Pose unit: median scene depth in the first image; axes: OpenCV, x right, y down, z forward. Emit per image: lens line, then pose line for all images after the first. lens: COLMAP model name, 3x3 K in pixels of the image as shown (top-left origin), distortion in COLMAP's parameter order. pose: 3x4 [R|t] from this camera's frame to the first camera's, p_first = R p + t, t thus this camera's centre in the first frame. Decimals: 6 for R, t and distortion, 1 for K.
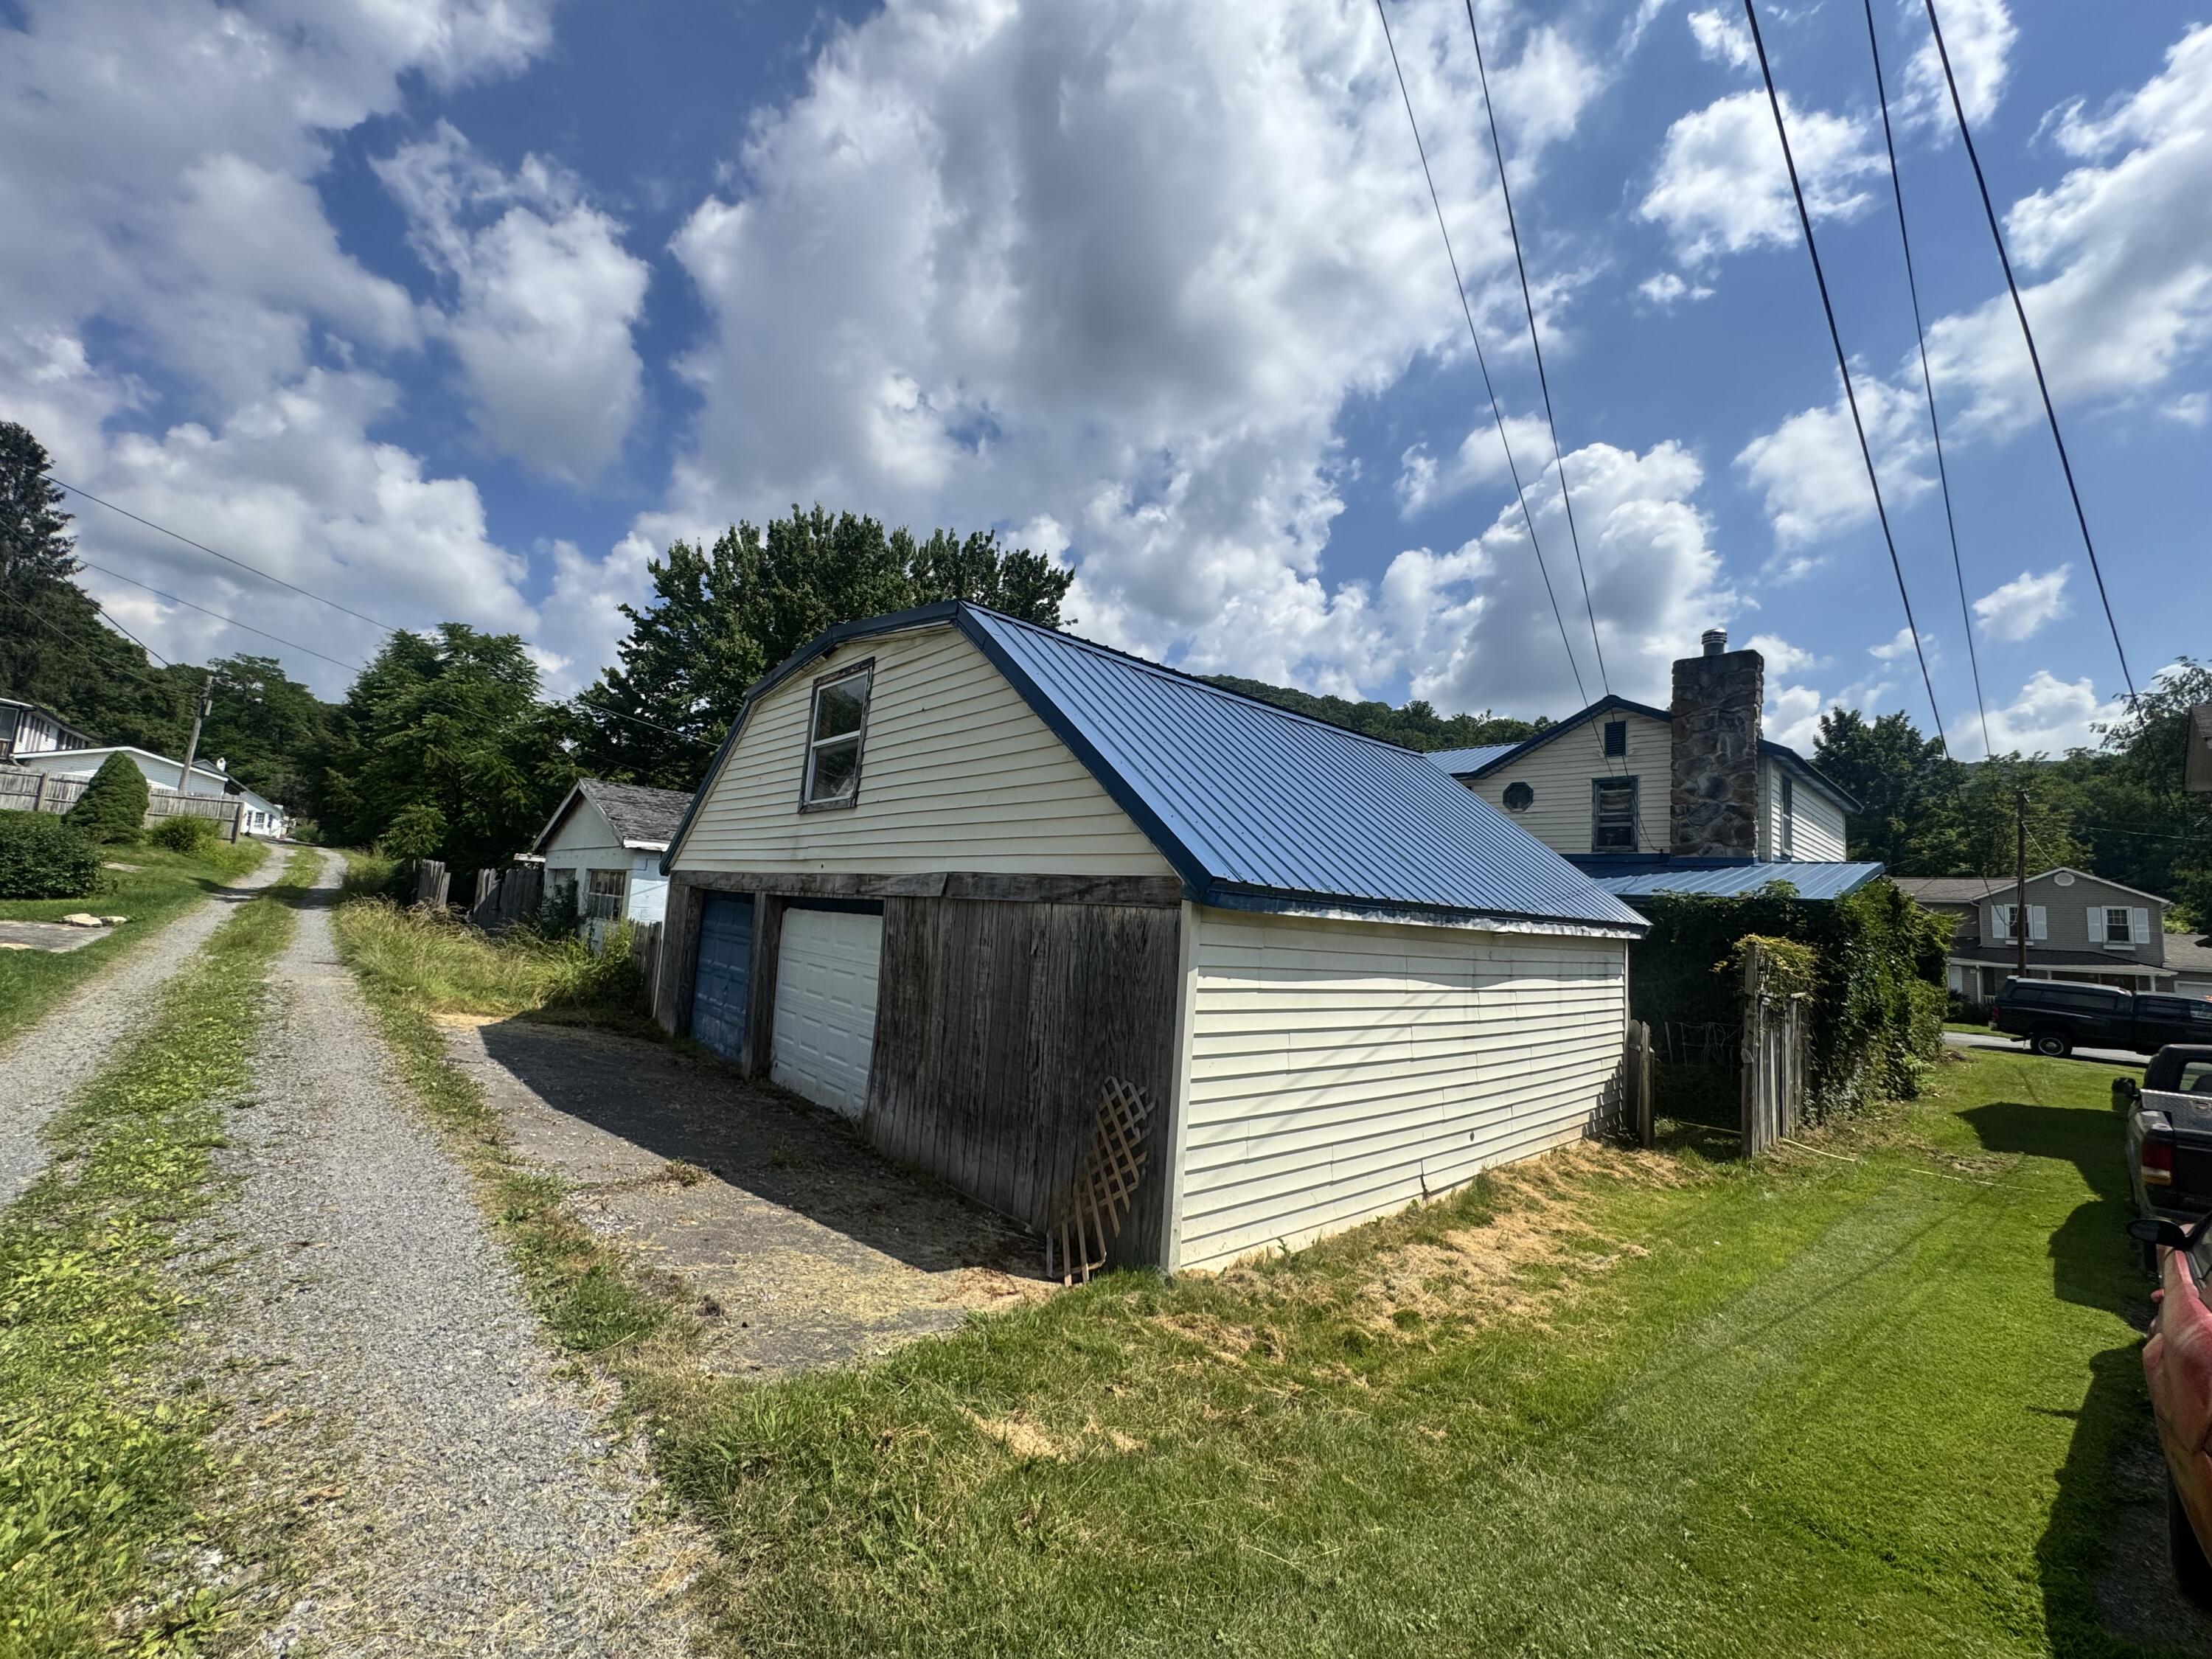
lens RADIAL K [[888.2, 0, 1103.0], [0, 888.2, 827.7], [0, 0, 1]] dist [-0.007420, 0.001581]
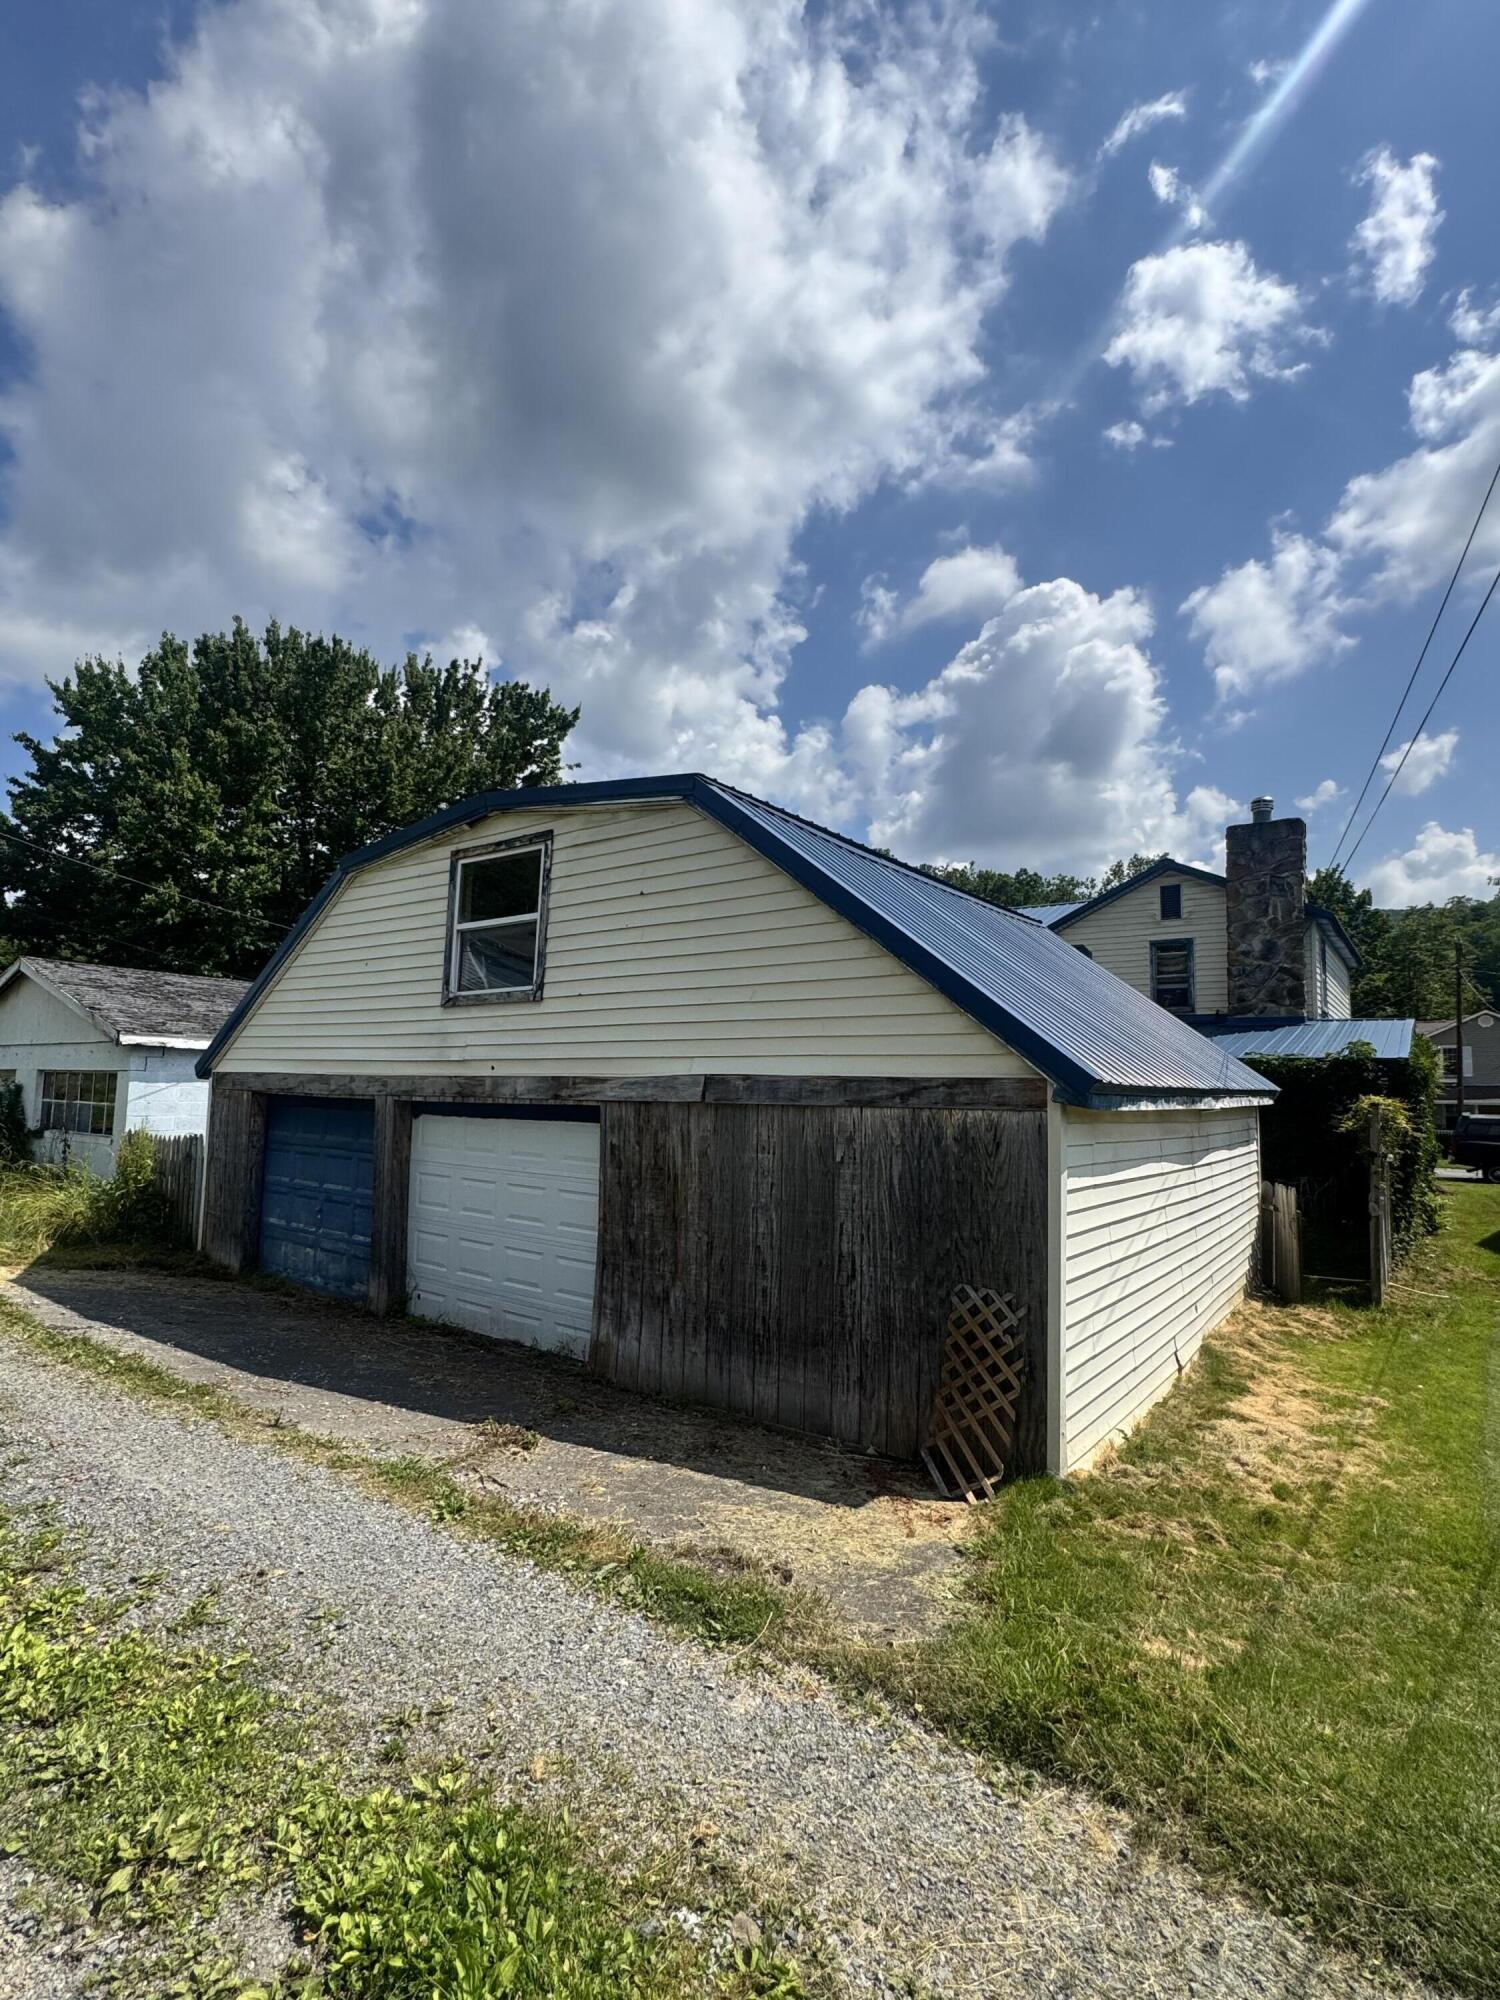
lens RADIAL K [[981.8, 0, 746.3], [0, 981.8, 1013.4], [0, 0, 1]] dist [-0.000144, -0.001946]
pose [[0.977613, -0.027455, 0.208611, -0.148013], [0.021586, 0.999306, 0.030360, -0.018669], [-0.209300, -0.025178, 0.977527, 0.001292]]
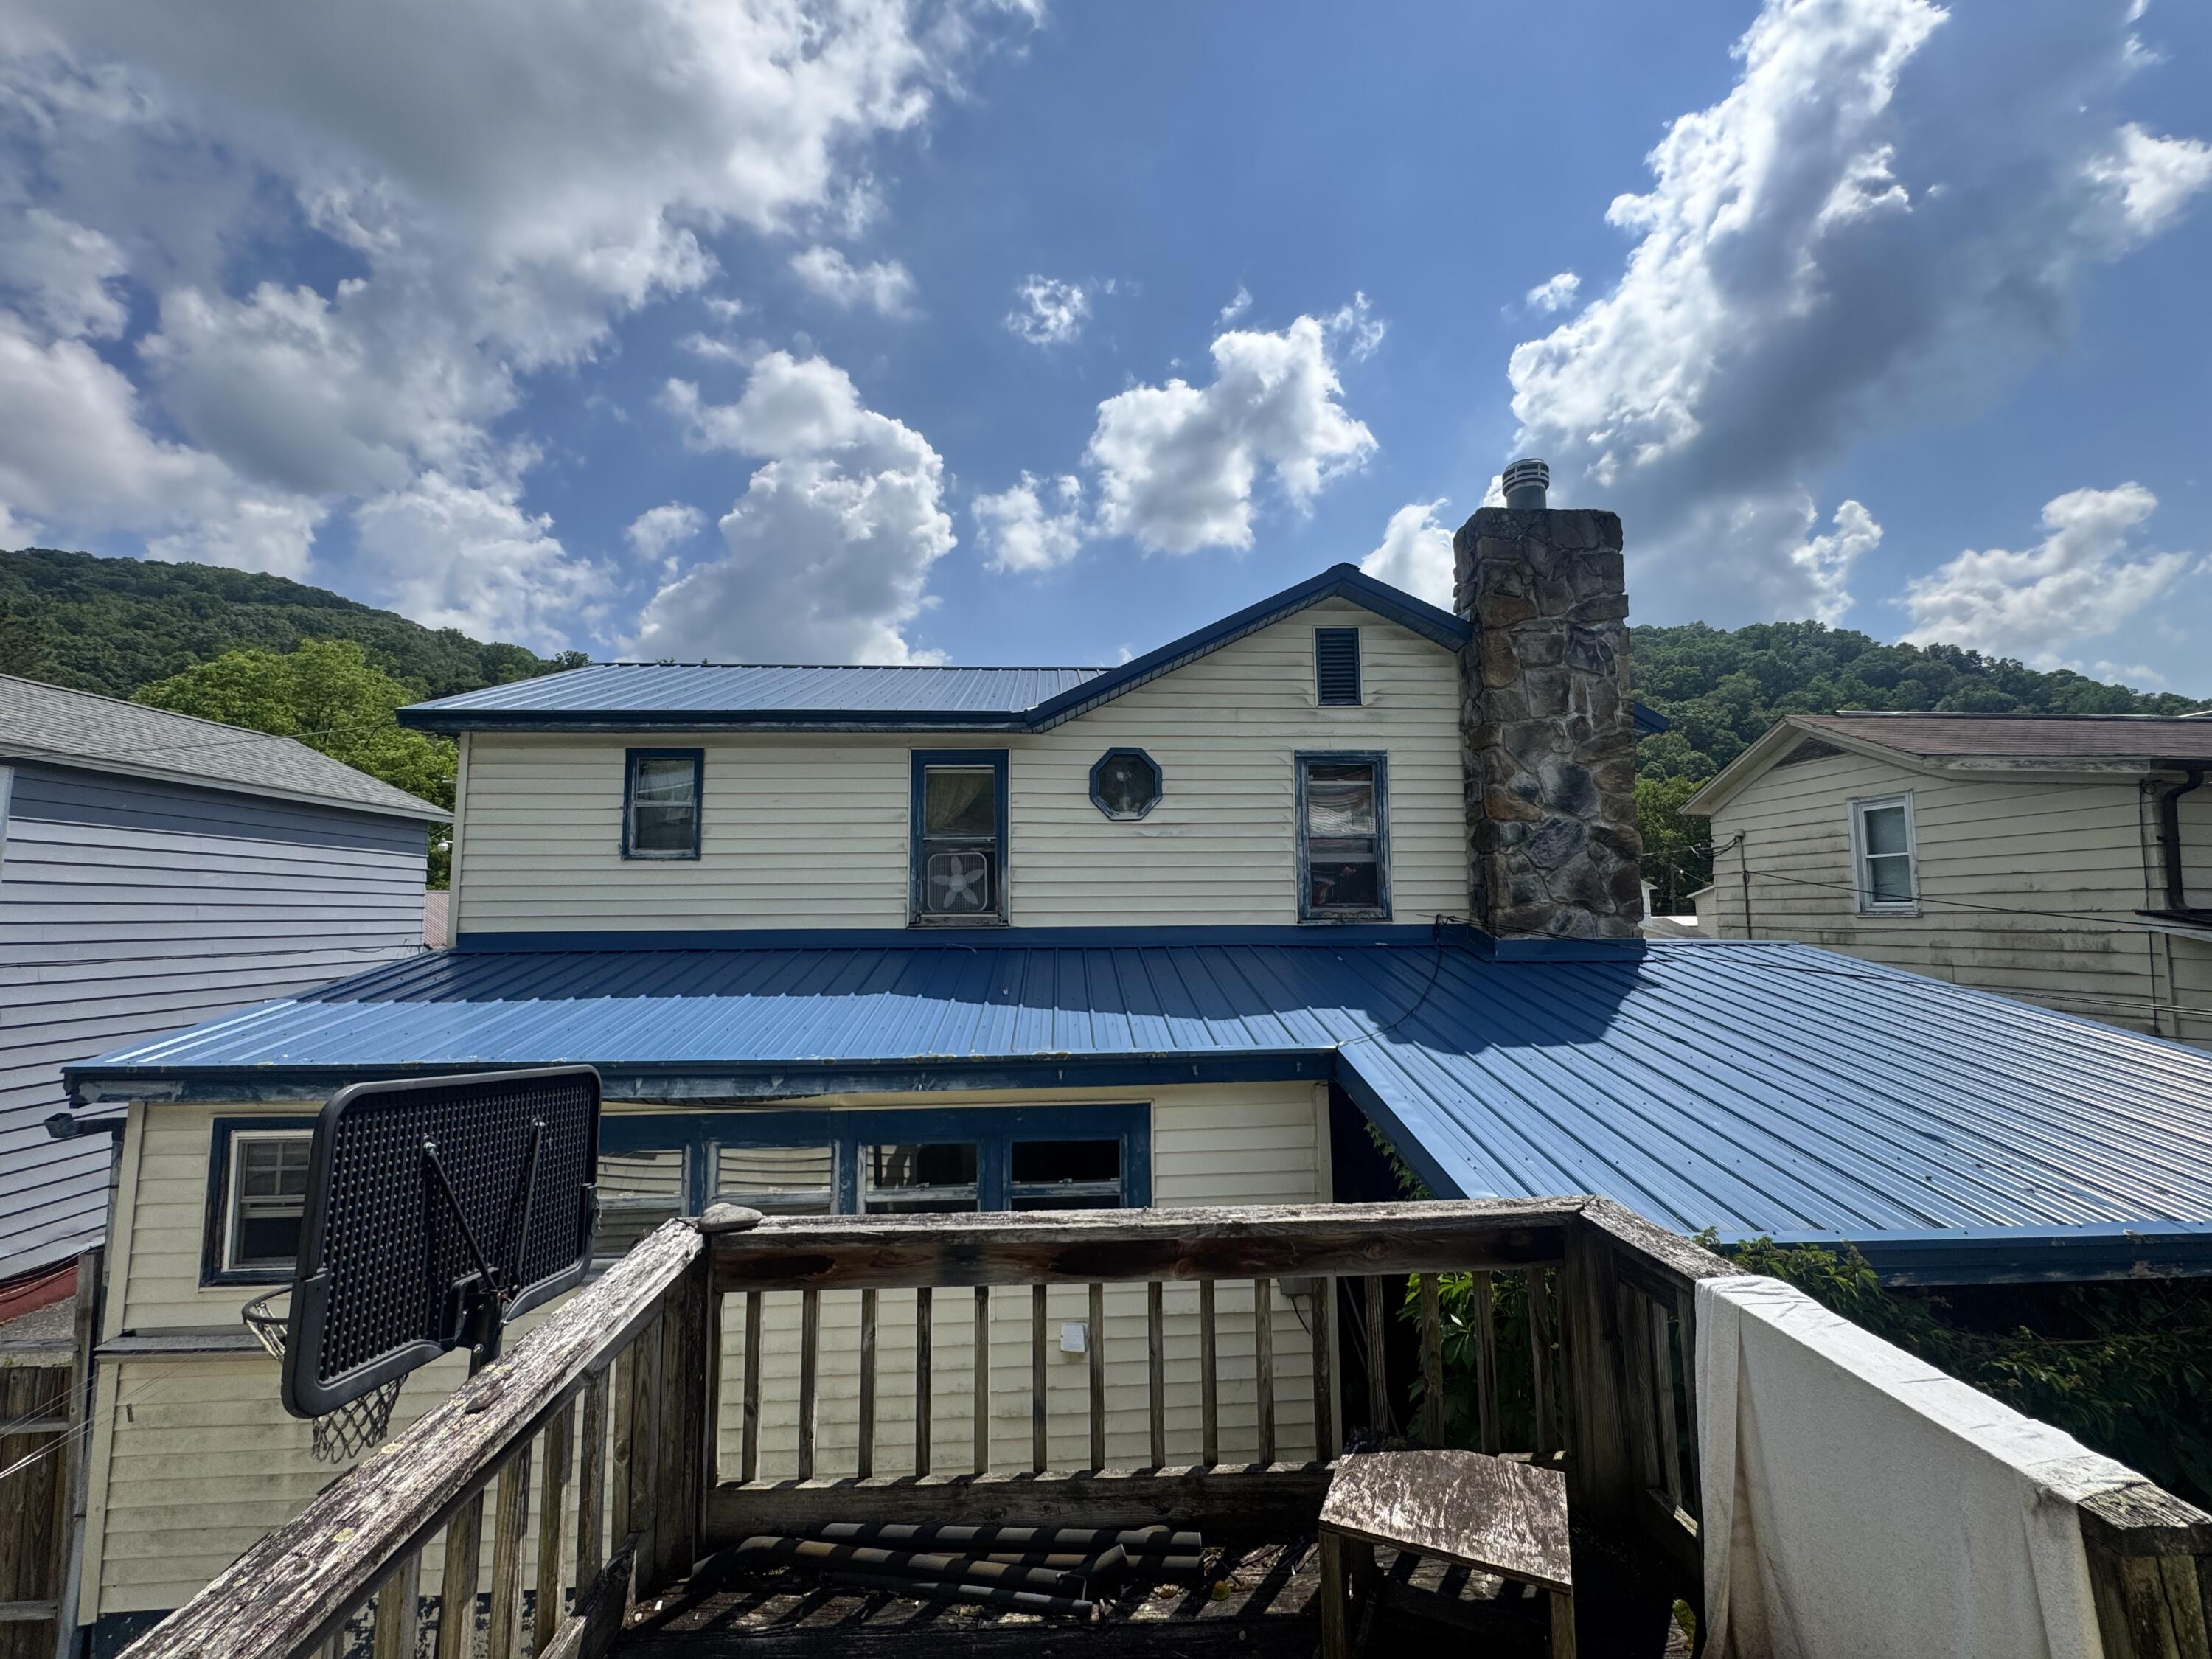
lens RADIAL K [[888.2, 0, 1108.5], [0, 888.2, 828.1], [0, 0, 1]] dist [-0.007420, 0.001581]
pose [[0.624832, 0.007637, 0.780722, 0.174462], [-0.030294, 0.999436, 0.014468, -0.023566], [-0.780172, -0.032692, 0.624711, 0.892888]]
